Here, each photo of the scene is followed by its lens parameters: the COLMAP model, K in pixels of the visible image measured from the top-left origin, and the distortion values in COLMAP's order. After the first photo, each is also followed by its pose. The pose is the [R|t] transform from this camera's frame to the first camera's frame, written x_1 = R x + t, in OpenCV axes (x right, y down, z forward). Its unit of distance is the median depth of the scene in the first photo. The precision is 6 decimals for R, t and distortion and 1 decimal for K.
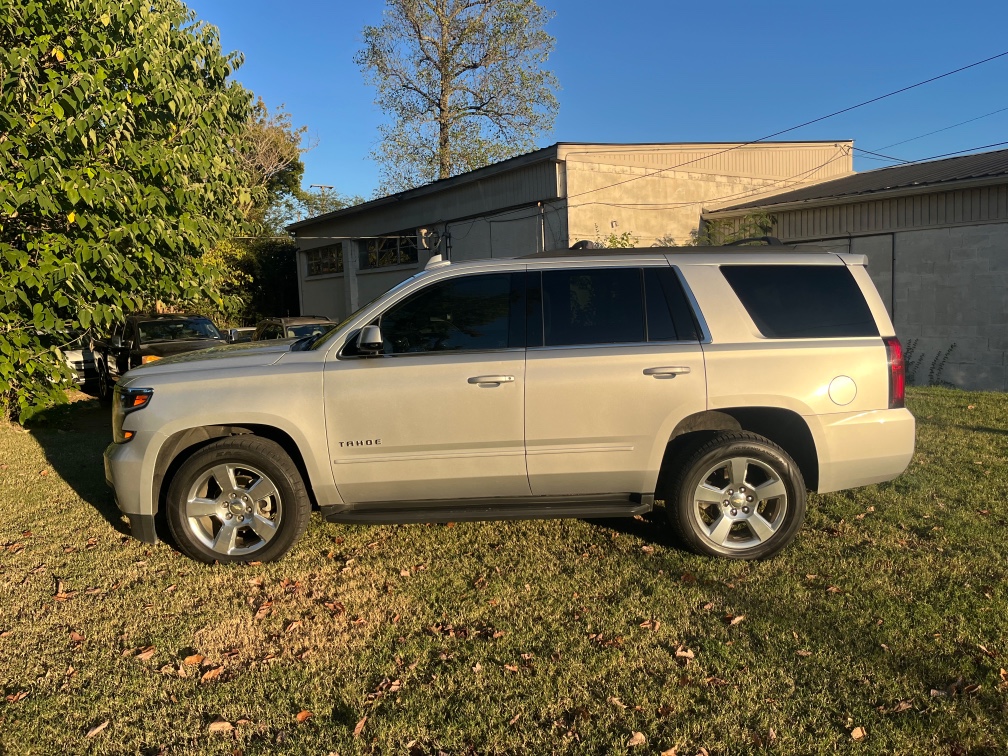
lens RADIAL K [[780.2, 0, 514.7], [0, 780.2, 375.7], [0, 0, 1]] dist [0.069491, -0.110875]
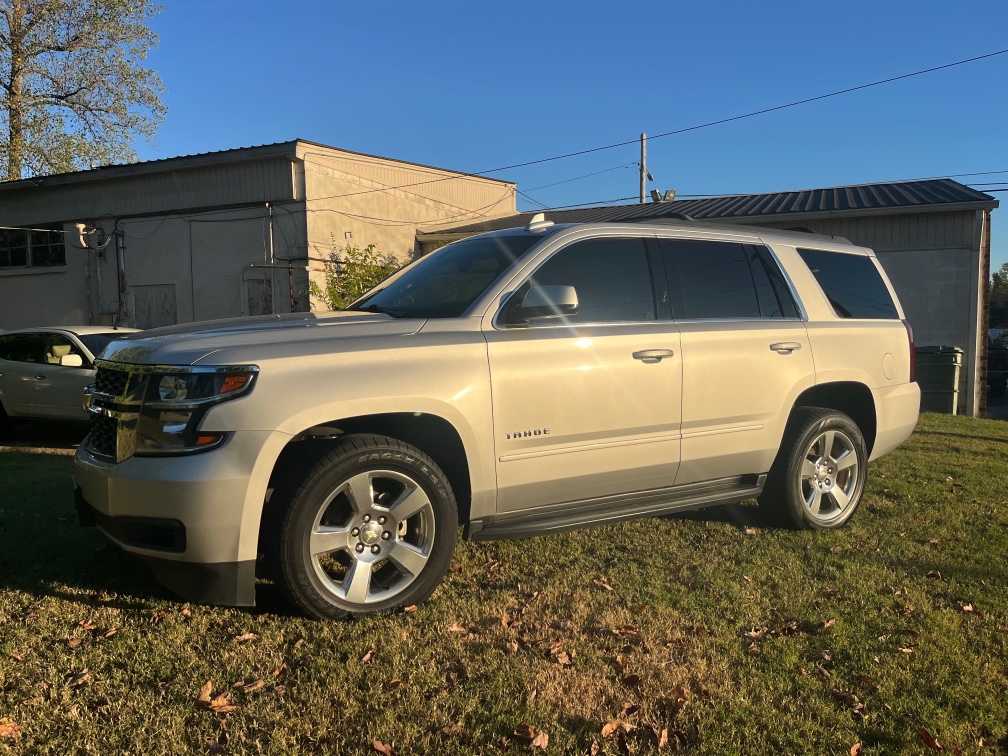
lens RADIAL K [[780.2, 0, 514.7], [0, 780.2, 375.7], [0, 0, 1]] dist [0.069491, -0.110875]
pose [[0.850566, -0.008487, 0.525800, -0.209494], [0.034369, 0.998629, -0.039478, 0.019599], [-0.524744, 0.051650, 0.849692, 0.111561]]
